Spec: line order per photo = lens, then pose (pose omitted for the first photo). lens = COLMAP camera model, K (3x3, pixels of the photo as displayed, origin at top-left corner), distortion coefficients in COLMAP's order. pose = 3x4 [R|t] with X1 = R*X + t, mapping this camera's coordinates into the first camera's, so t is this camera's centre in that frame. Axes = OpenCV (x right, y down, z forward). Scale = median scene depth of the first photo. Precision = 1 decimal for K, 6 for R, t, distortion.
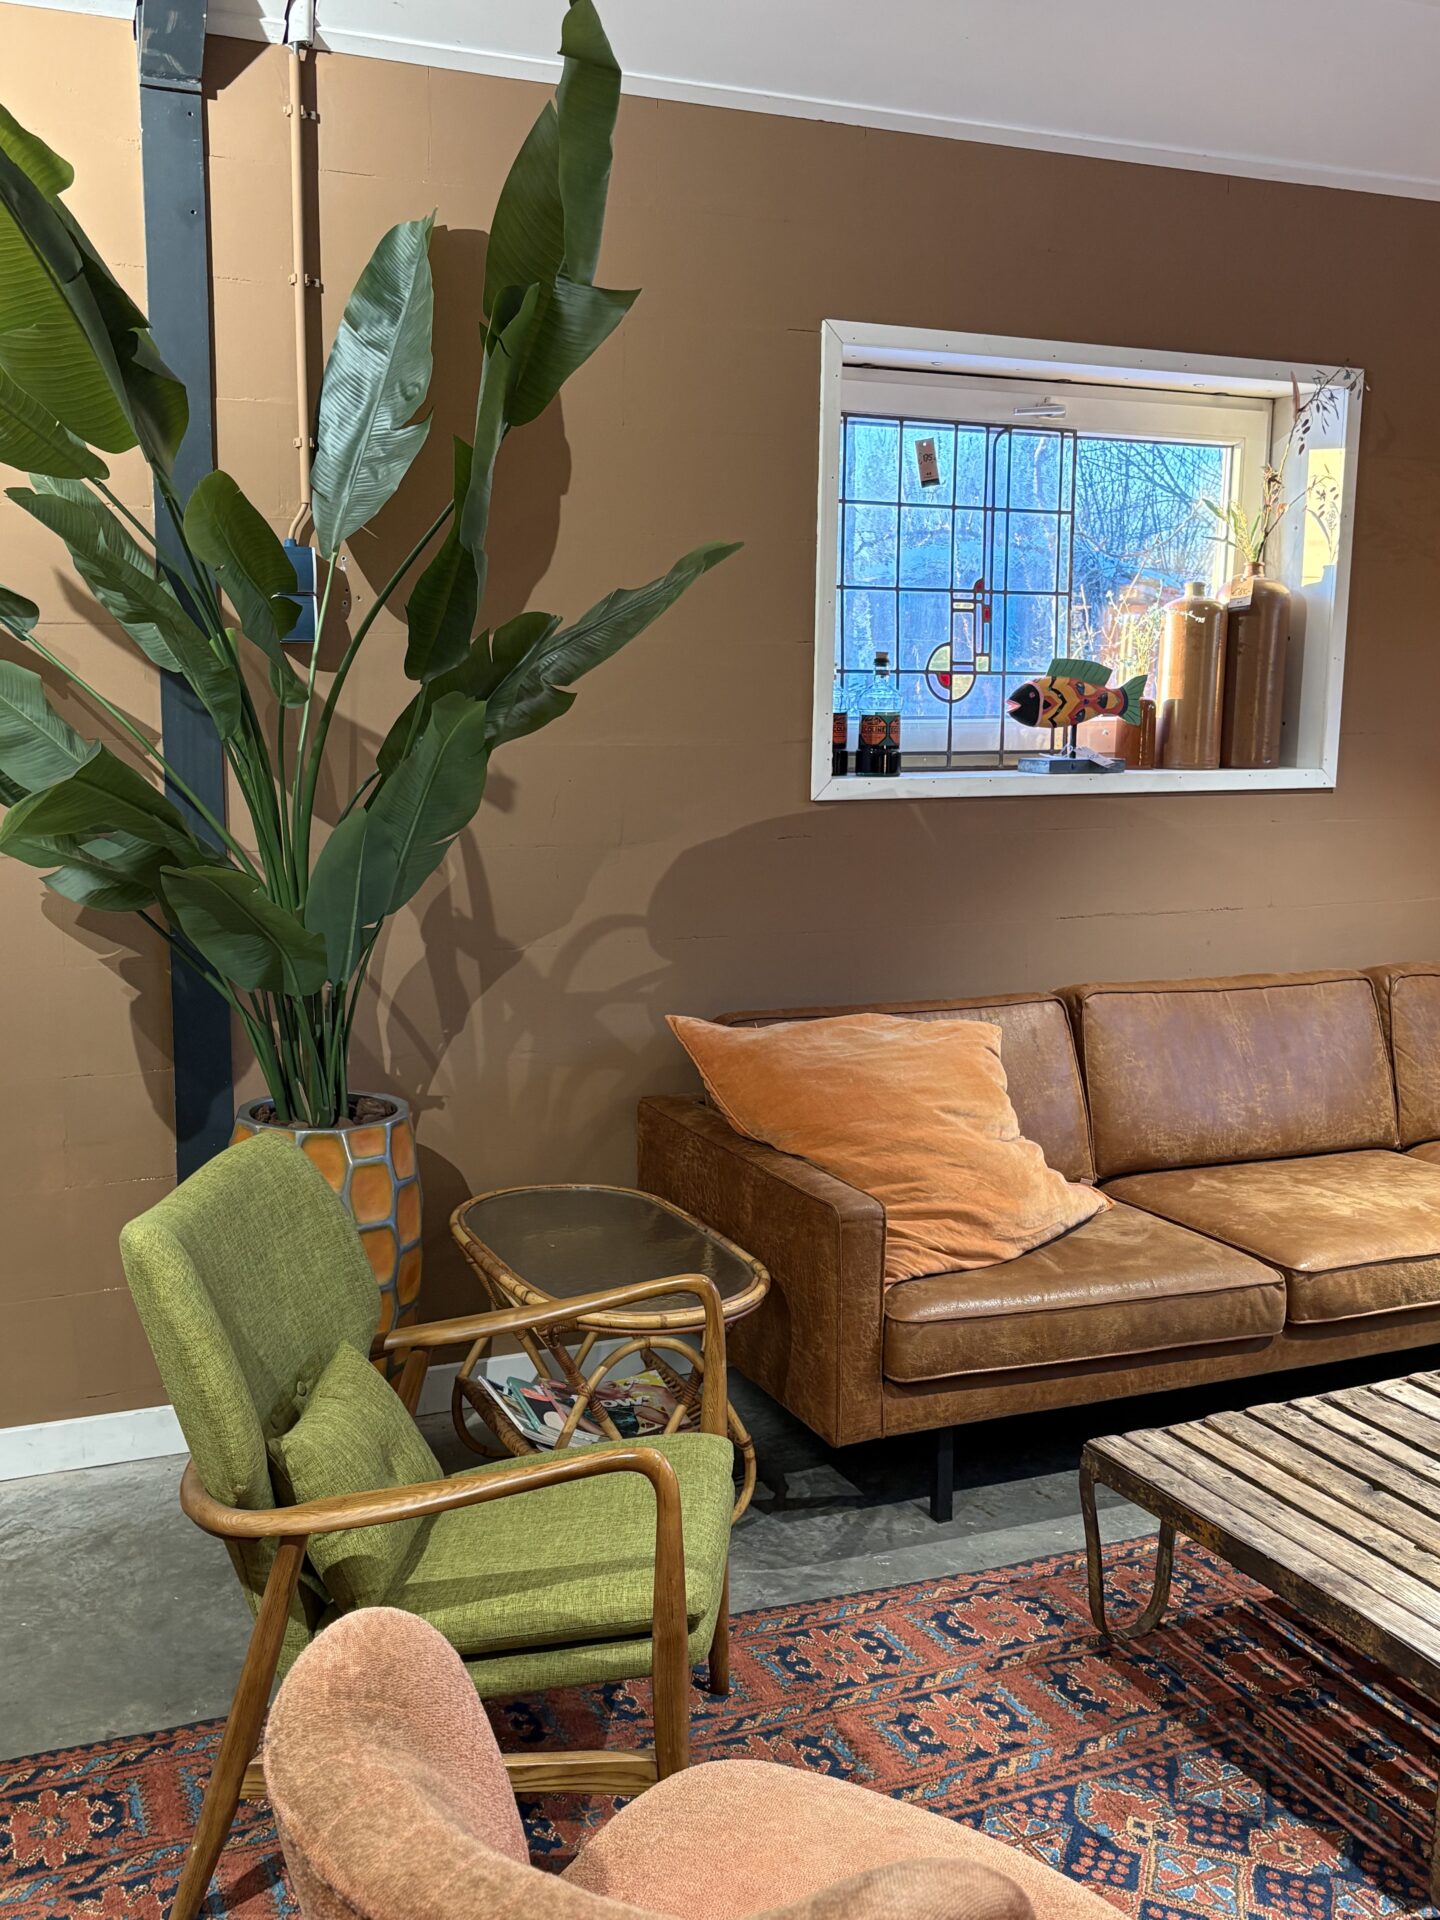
lens RADIAL K [[1967.2, 0, 734.9], [0, 1967.2, 981.6], [0, 0, 1]] dist [0.055393, 0.000000]
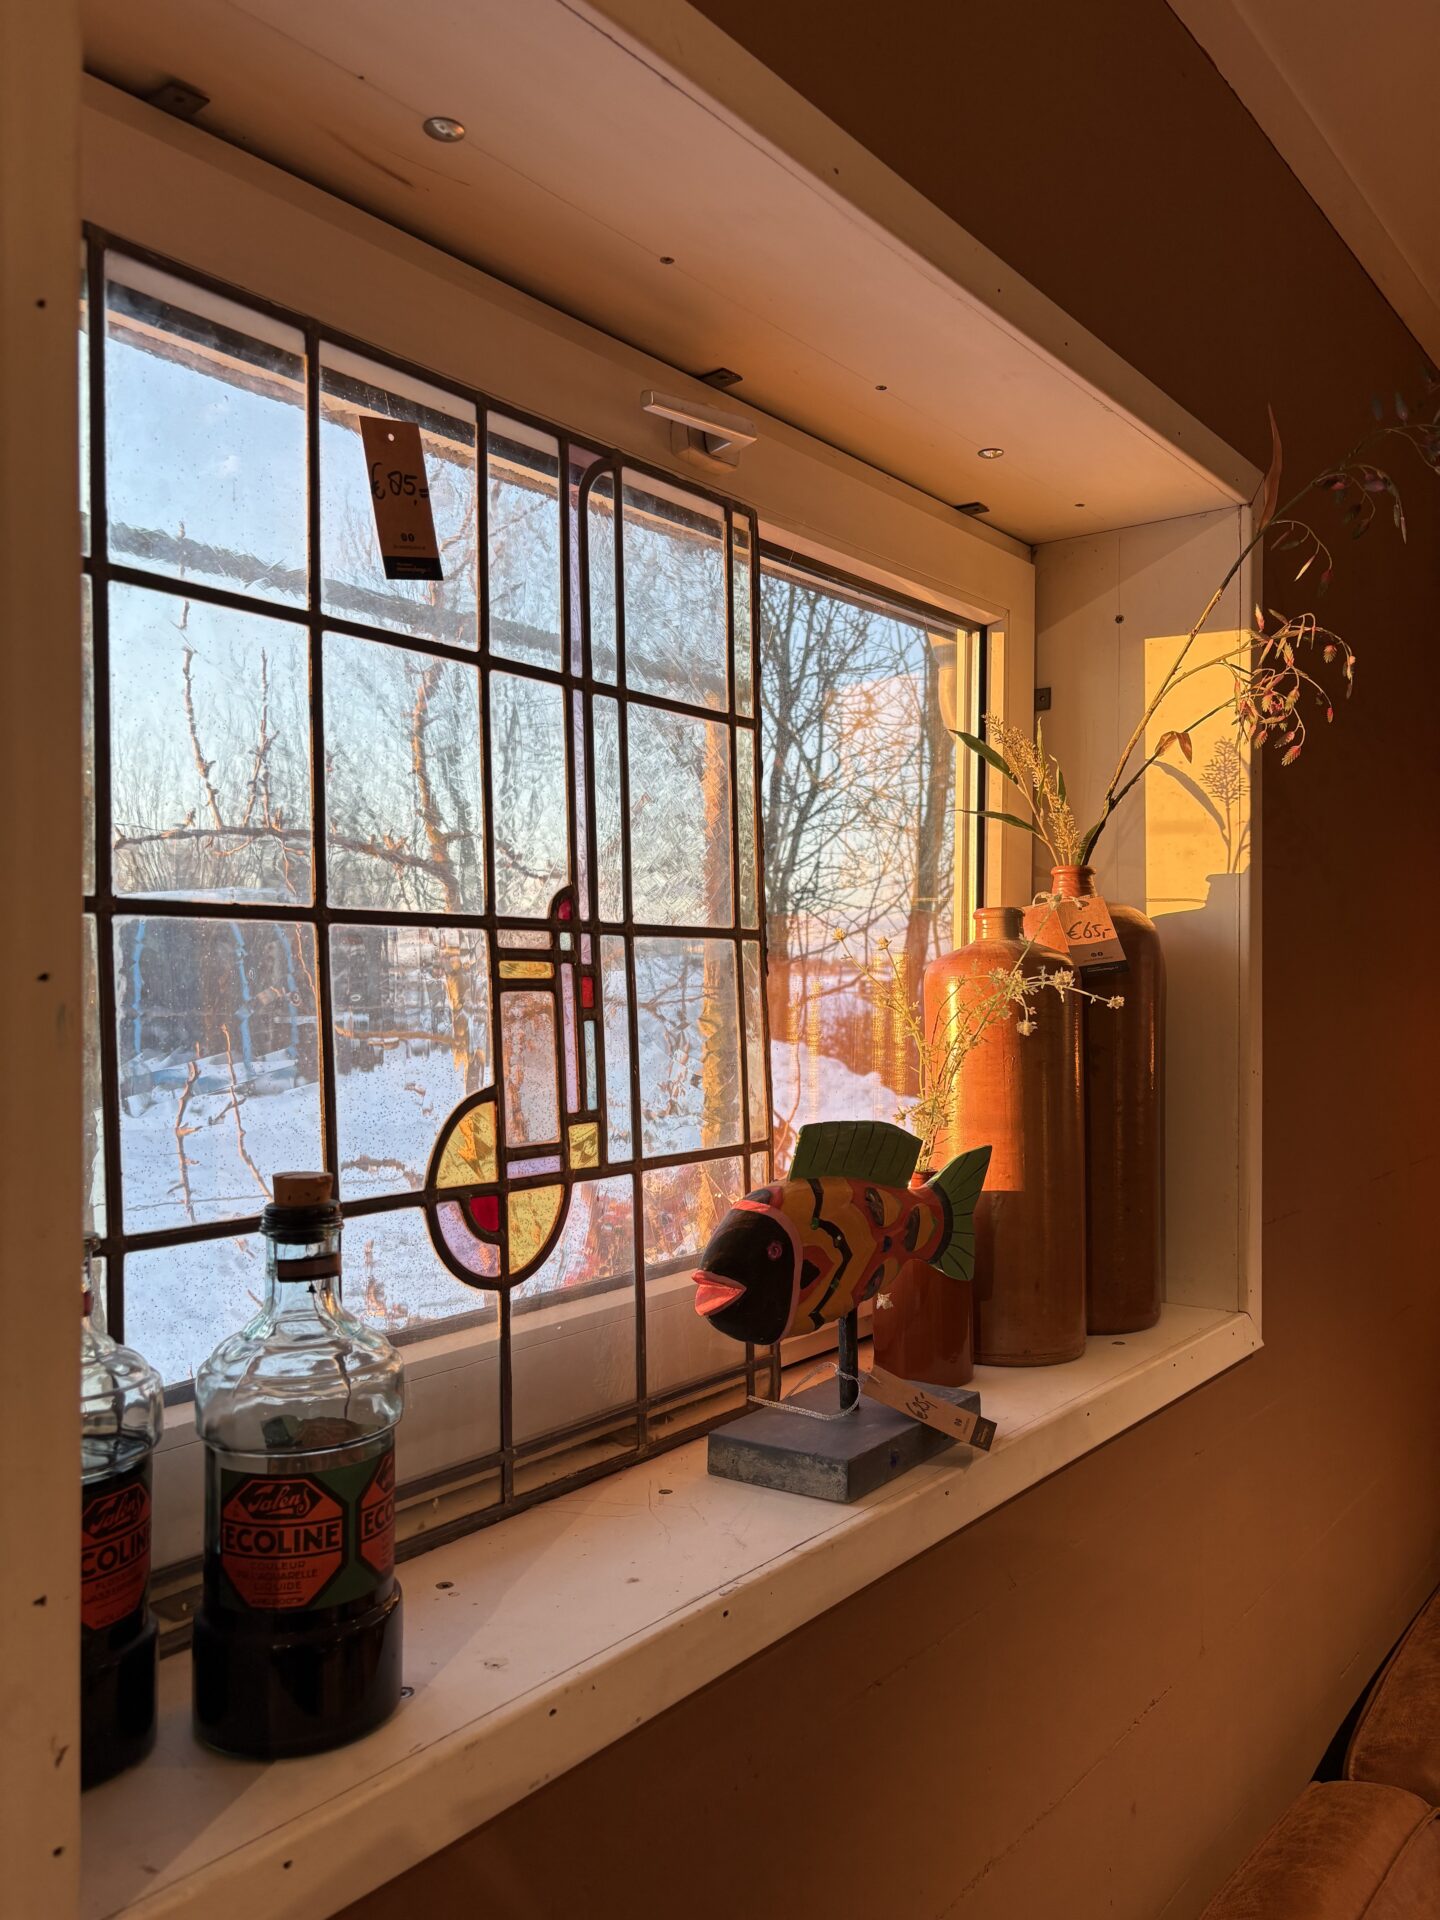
lens RADIAL K [[1451.5, 0, 706.3], [0, 1451.5, 968.5], [0, 0, 1]] dist [0.046122, -0.048332]
pose [[0.898091, -0.014269, 0.439577, 0.040964], [0.089147, 0.984632, -0.150173, -0.156494], [-0.430679, 0.174056, 0.885562, 0.797127]]
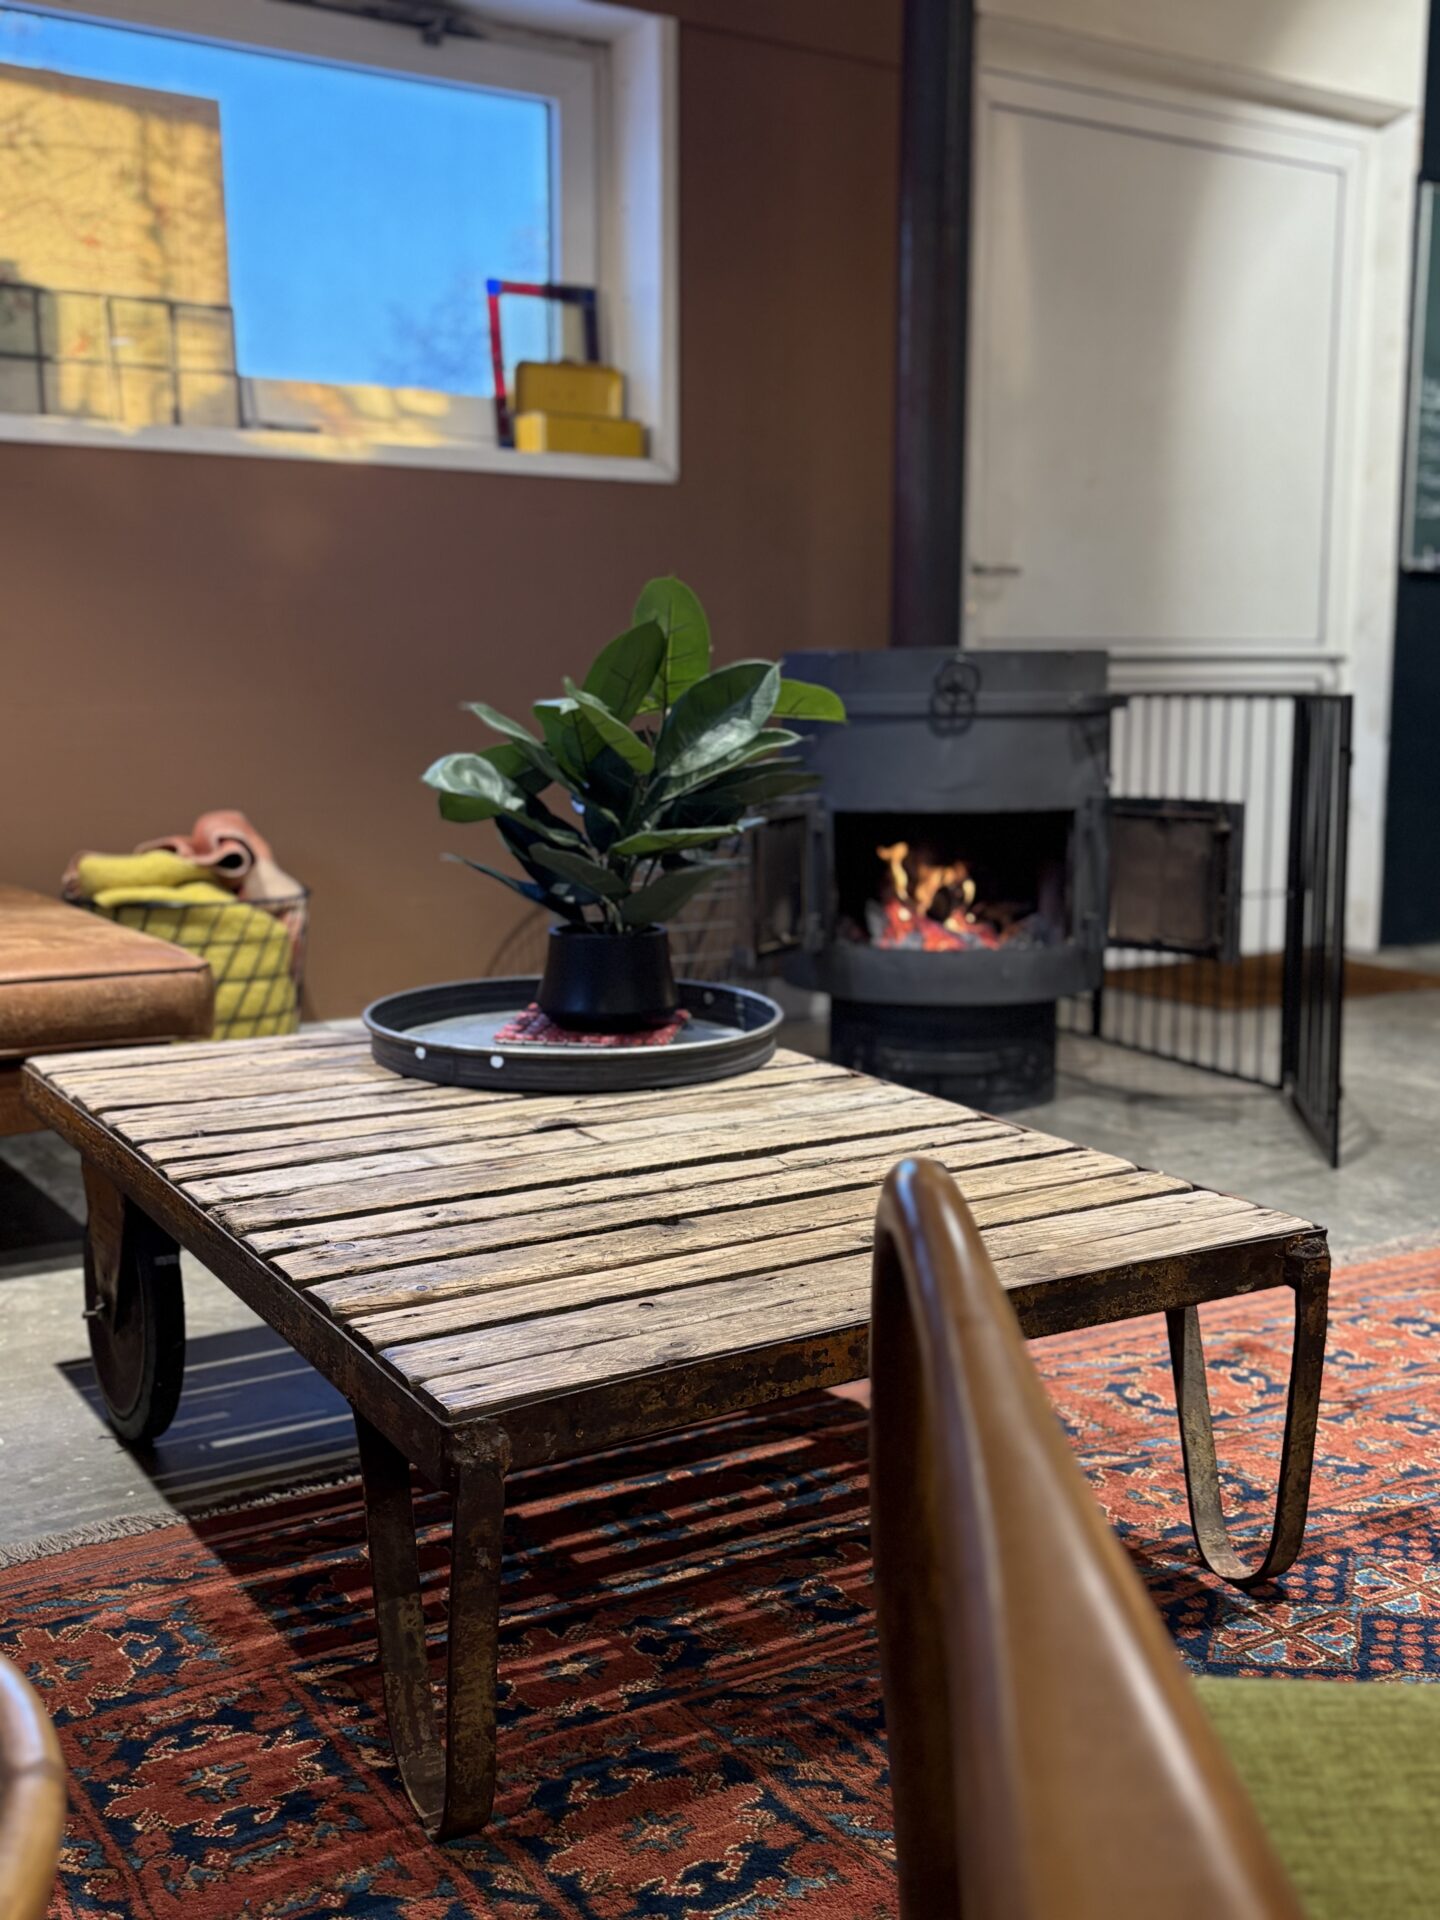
lens RADIAL K [[1967.2, 0, 710.8], [0, 1967.2, 988.8], [0, 0, 1]] dist [0.055393, 0.000000]
pose [[-0.130341, -0.162281, 0.978098, -0.157202], [0.158555, 0.970406, 0.182134, 0.054298], [-0.978709, 0.178822, -0.100753, 0.679818]]
